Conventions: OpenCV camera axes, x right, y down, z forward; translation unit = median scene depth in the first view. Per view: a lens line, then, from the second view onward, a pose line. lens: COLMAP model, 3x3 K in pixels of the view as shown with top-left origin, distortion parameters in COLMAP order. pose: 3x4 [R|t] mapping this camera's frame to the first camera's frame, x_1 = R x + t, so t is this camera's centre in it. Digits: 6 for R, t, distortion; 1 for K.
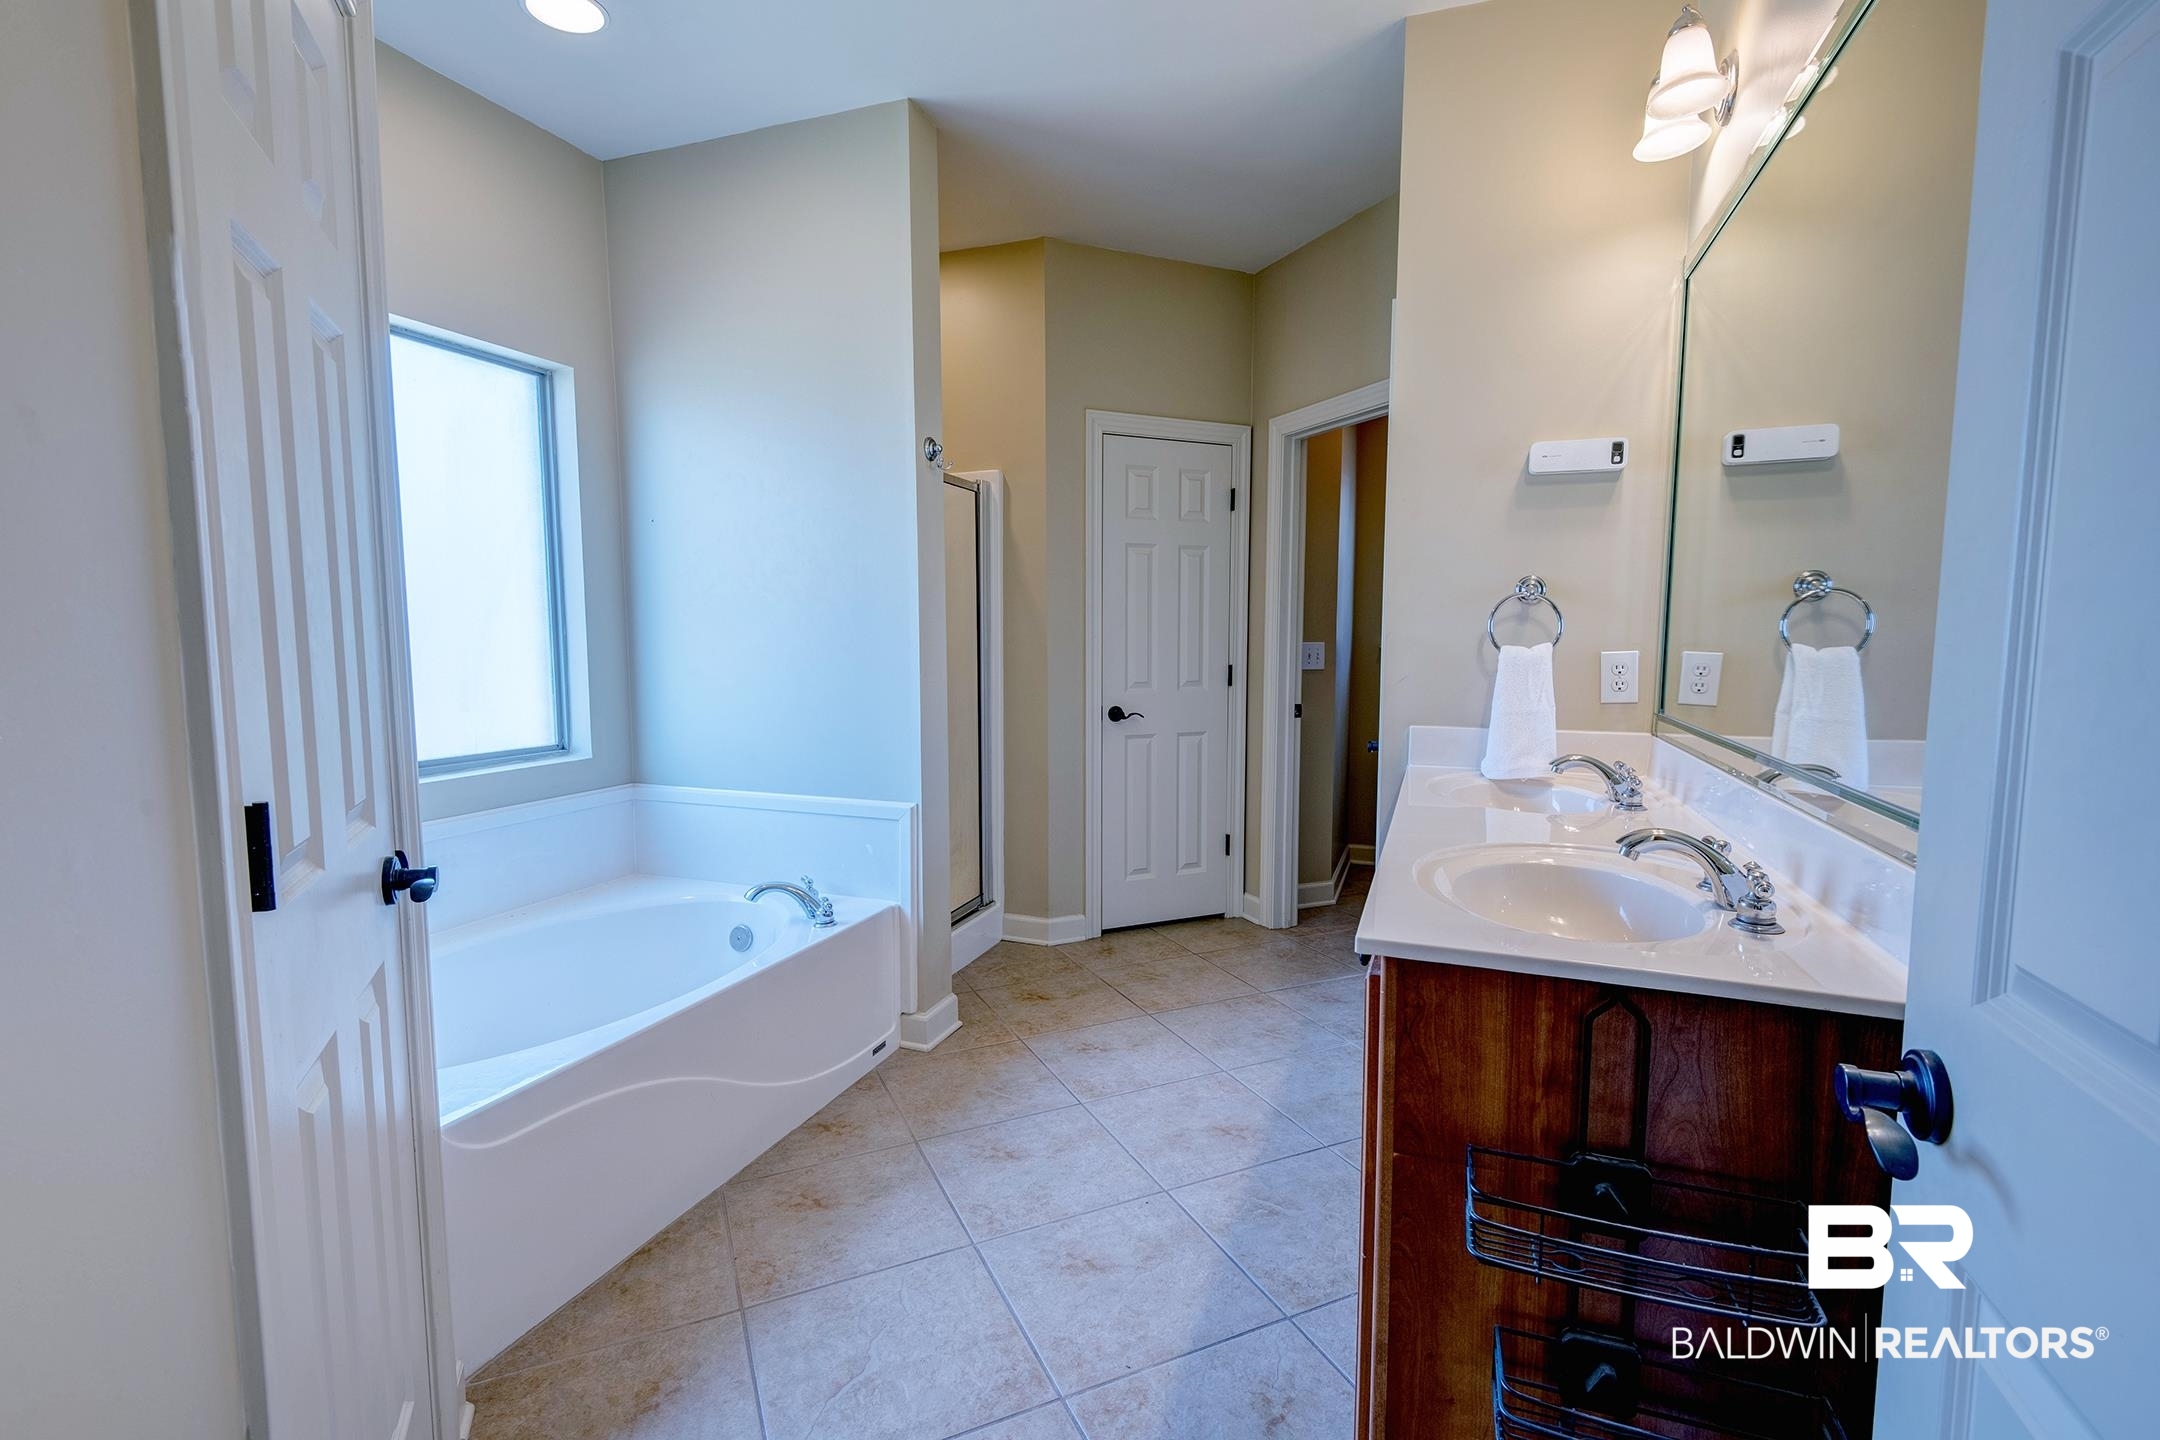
lens RADIAL K [[992.5, 0, 1072.7], [0, 992.5, 723.7], [0, 0, 1]] dist [0.020331, -0.011692]
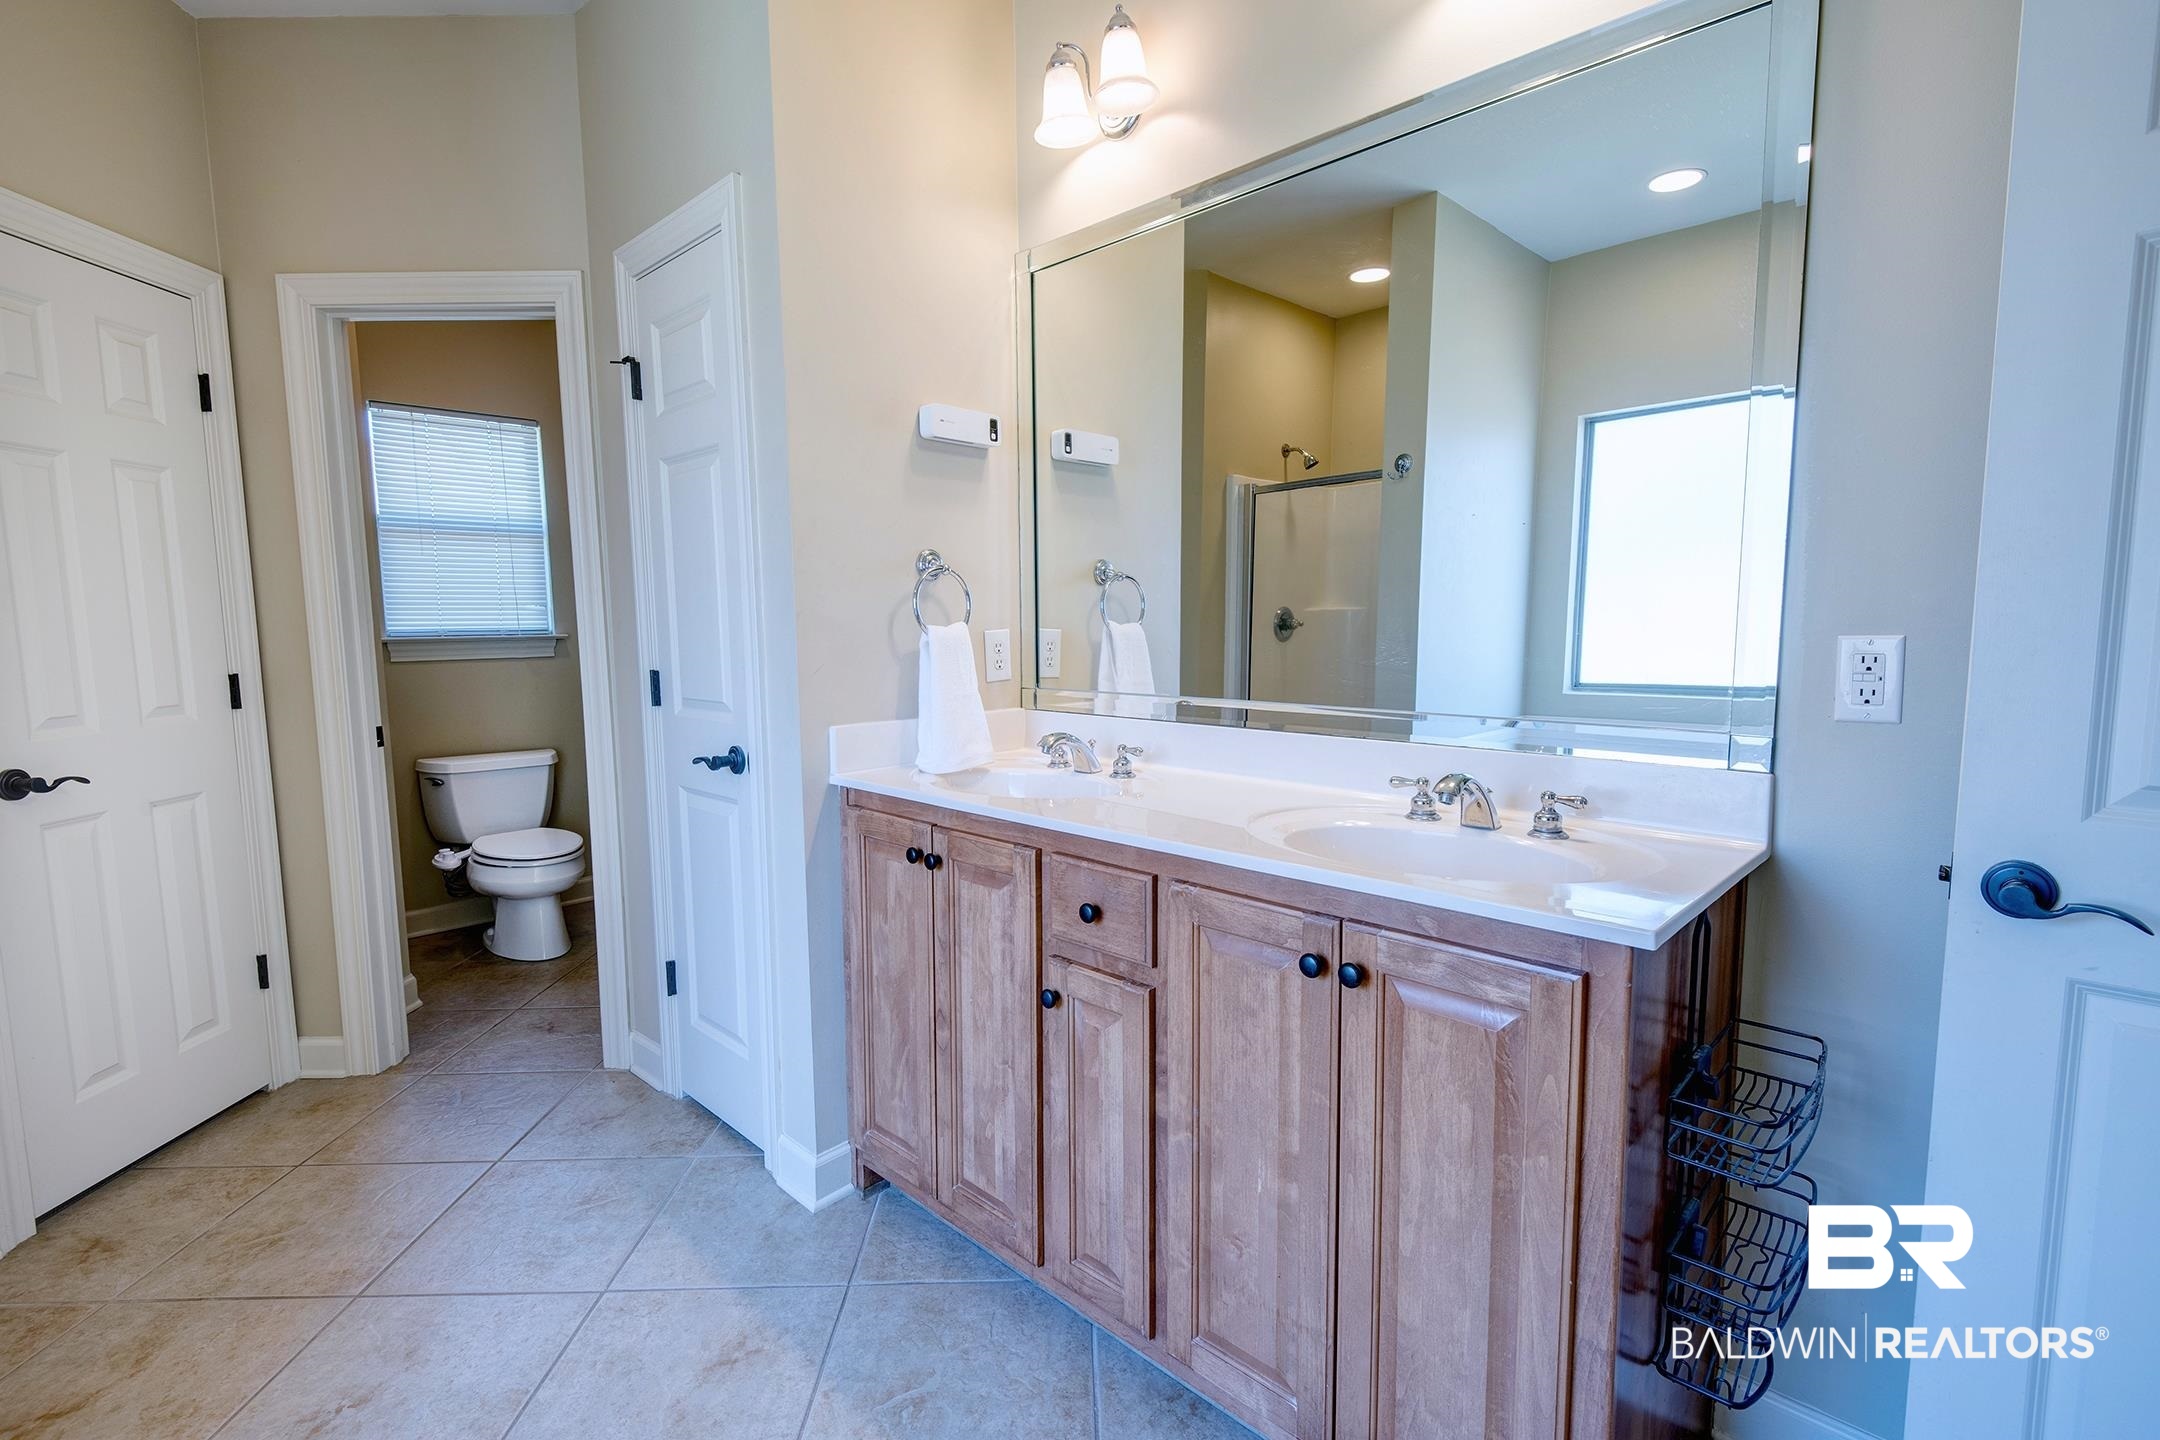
lens RADIAL K [[992.5, 0, 1082.6], [0, 992.5, 715.8], [0, 0, 1]] dist [0.020331, -0.011692]
pose [[0.386071, -0.089746, 0.918093, -0.230268], [0.095904, 0.993768, 0.056815, -0.022454], [-0.917470, 0.066114, 0.392272, 0.349829]]
